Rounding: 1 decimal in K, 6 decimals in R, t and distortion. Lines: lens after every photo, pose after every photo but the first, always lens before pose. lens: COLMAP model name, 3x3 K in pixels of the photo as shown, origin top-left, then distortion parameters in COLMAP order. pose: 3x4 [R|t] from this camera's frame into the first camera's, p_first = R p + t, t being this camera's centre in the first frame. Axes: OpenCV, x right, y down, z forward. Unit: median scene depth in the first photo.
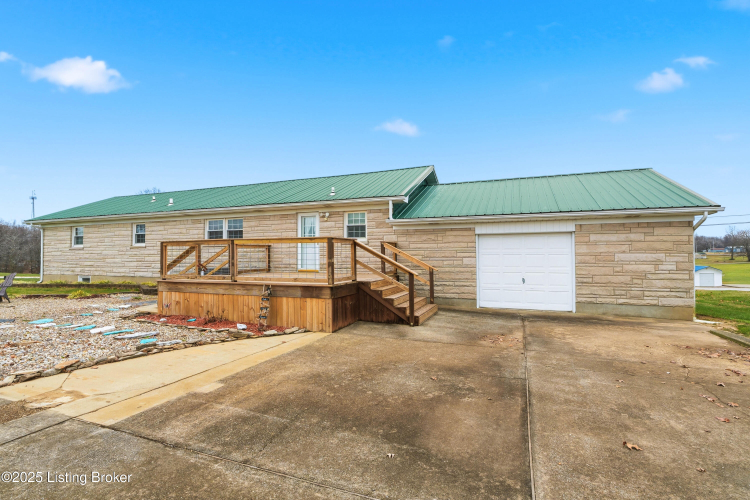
lens RADIAL K [[373.3, 0, 375.0], [0, 373.3, 250.0], [0, 0, 1]] dist [0.002346, 0.000225]
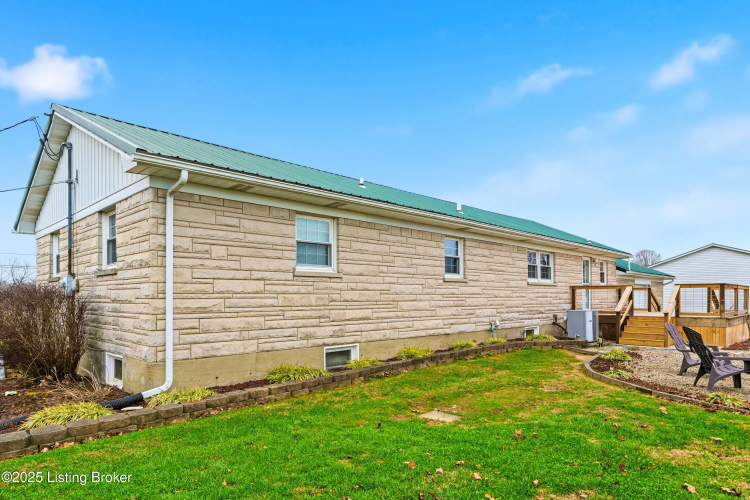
lens RADIAL K [[457.1, 0, 375.0], [0, 457.1, 250.0], [0, 0, 1]] dist [-0.026588, 0.000097]
pose [[0.390734, 0.099965, 0.915060, -1.342818], [-0.015669, 0.994664, -0.101970, 0.019066], [-0.920370, 0.025506, 0.390215, 0.862000]]
